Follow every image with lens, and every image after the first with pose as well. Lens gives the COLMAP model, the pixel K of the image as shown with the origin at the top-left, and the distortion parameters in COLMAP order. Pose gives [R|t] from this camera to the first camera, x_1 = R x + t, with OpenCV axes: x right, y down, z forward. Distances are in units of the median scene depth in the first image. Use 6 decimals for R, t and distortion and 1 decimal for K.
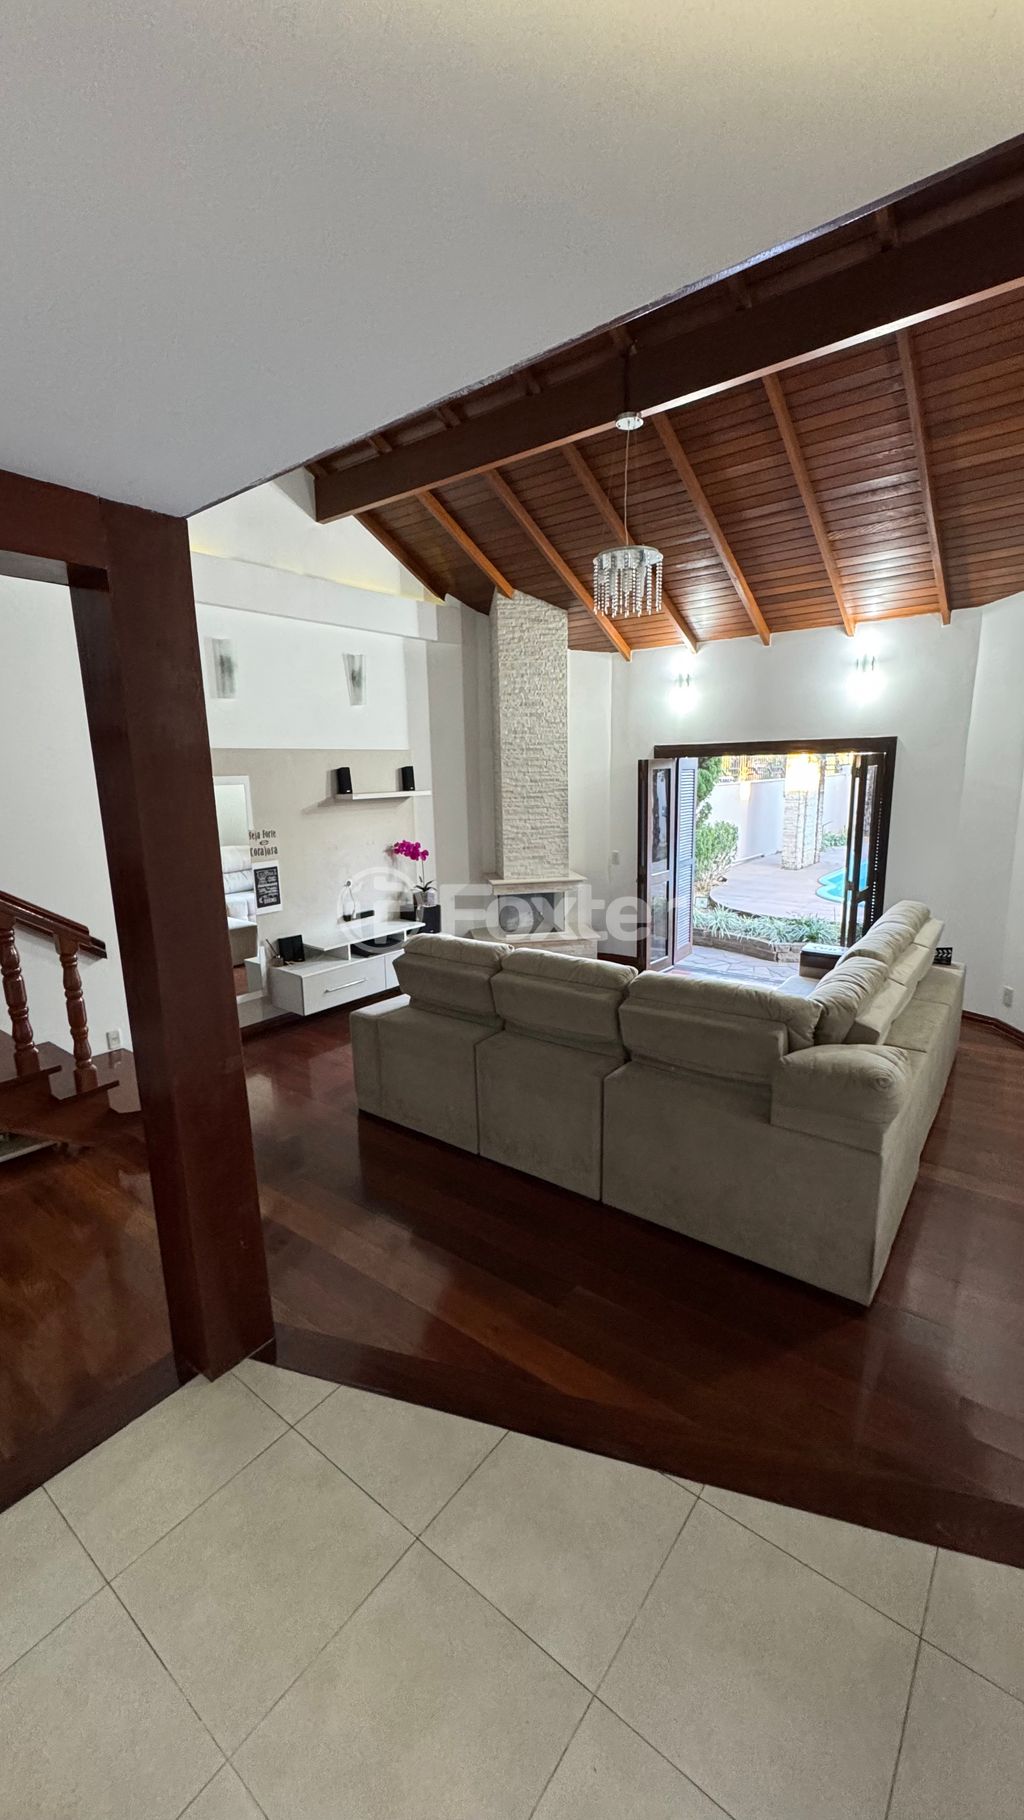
lens RADIAL K [[723.0, 0, 512.9], [0, 723.0, 912.4], [0, 0, 1]] dist [0.002840, -0.000109]
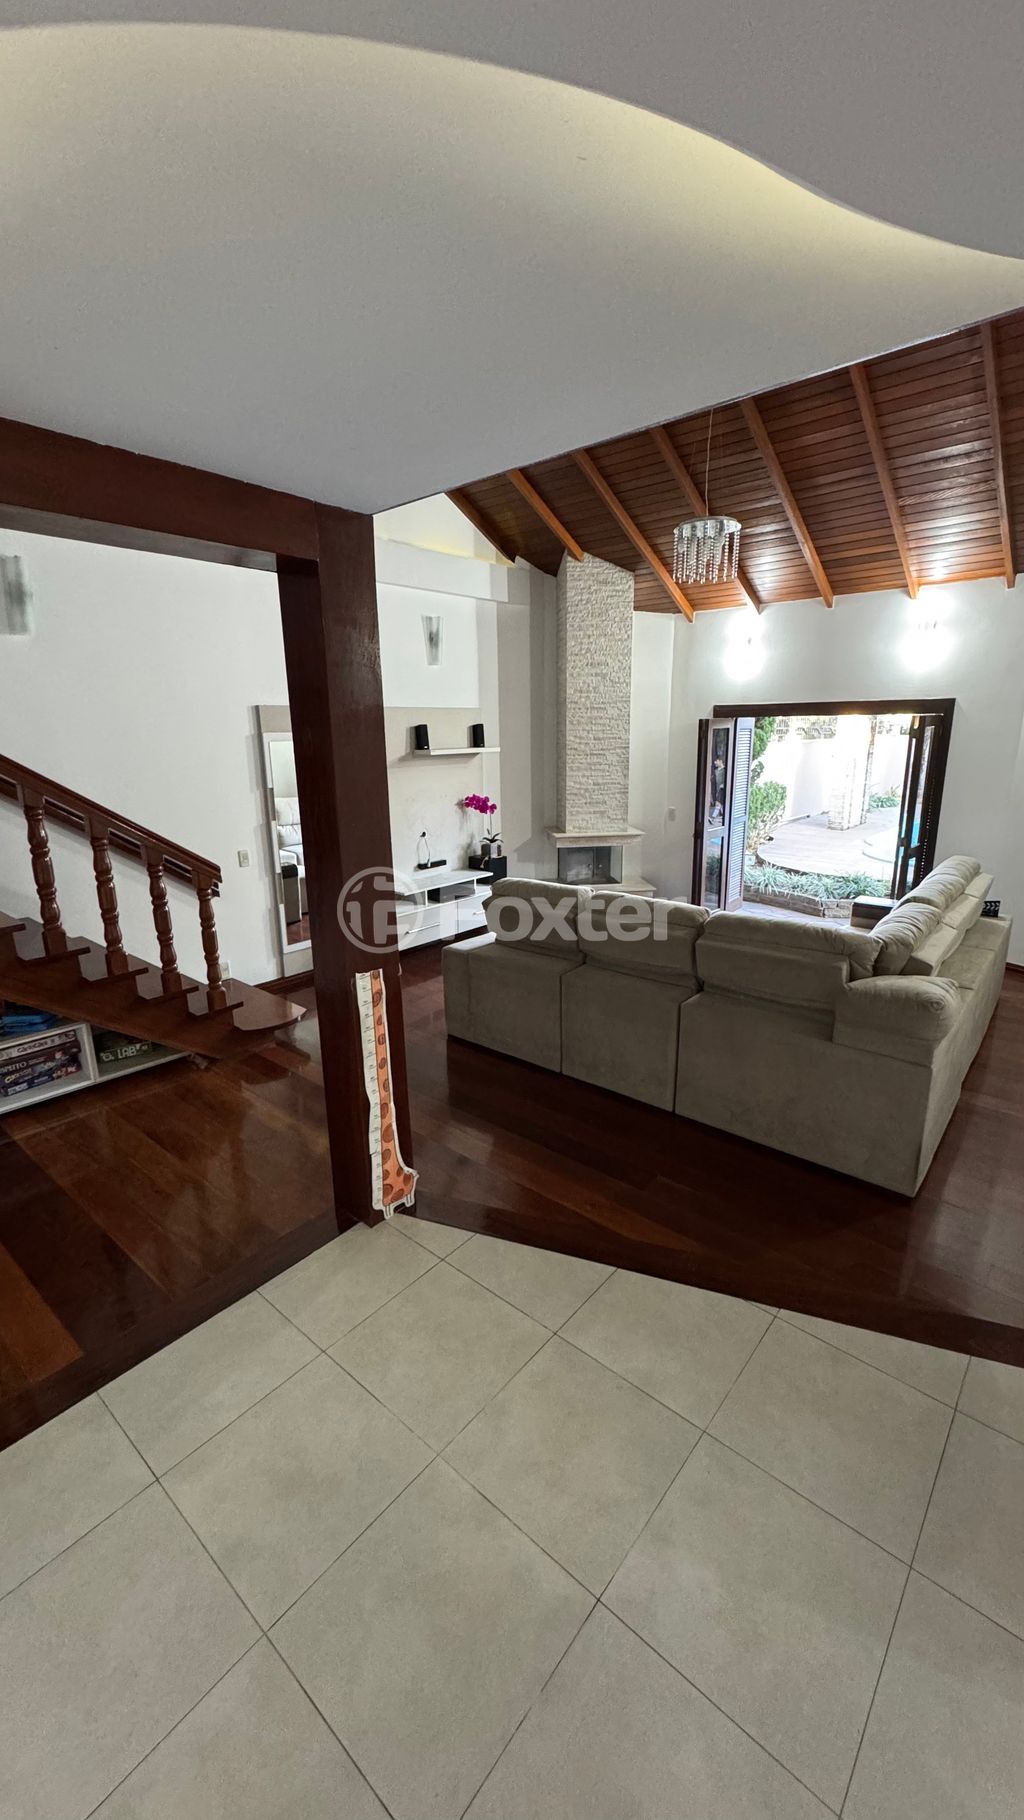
lens RADIAL K [[723.0, 0, 512.9], [0, 723.0, 911.6], [0, 0, 1]] dist [0.002840, -0.000109]
pose [[0.998959, 0.017824, -0.041985, -0.063929], [-0.015523, 0.998392, 0.054527, 0.018744], [0.042889, -0.053819, 0.997629, -0.093667]]
